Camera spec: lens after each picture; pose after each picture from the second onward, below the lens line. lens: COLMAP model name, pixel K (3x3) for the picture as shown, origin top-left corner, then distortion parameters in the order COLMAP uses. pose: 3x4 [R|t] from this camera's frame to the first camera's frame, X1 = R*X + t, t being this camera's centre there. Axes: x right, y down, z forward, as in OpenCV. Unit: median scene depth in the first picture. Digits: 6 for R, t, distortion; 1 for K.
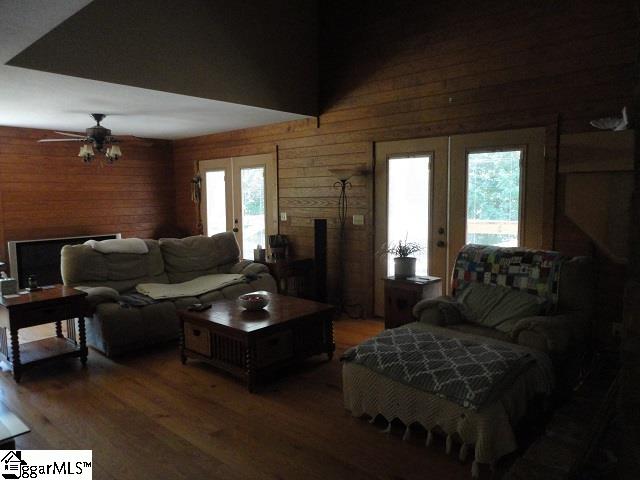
lens RADIAL K [[458.2, 0, 316.6], [0, 458.2, 242.0], [0, 0, 1]] dist [-0.005749, -0.008833]
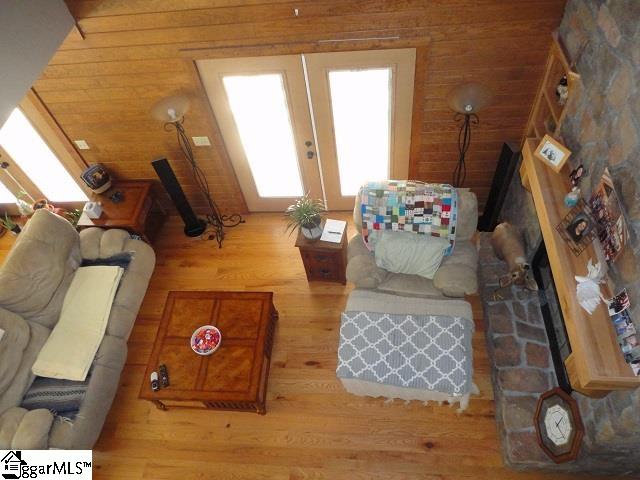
lens RADIAL K [[458.2, 0, 318.1], [0, 458.2, 238.6], [0, 0, 1]] dist [-0.005749, -0.008833]
pose [[0.782801, -0.544411, 0.301396, -0.133710], [0.164487, 0.648149, 0.743537, -0.763226], [-0.600139, -0.532465, 0.596920, 0.408950]]
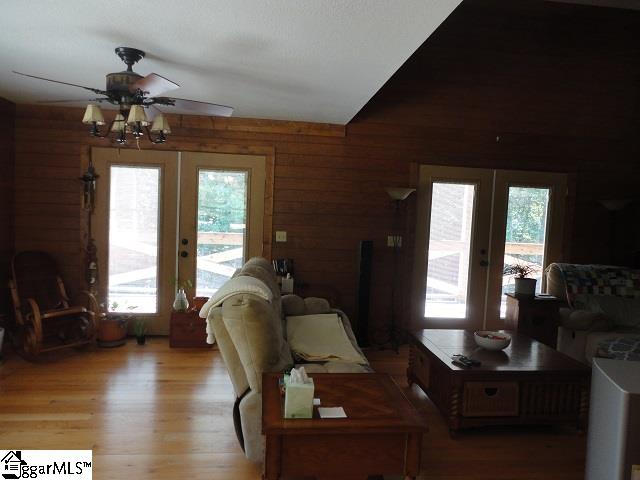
lens RADIAL K [[458.2, 0, 318.9], [0, 458.2, 240.8], [0, 0, 1]] dist [-0.005749, -0.008833]
pose [[0.668147, -0.006157, 0.744003, -1.067362], [0.025722, 0.999559, -0.014828, -0.058680], [-0.743584, 0.029045, 0.668011, 0.702432]]
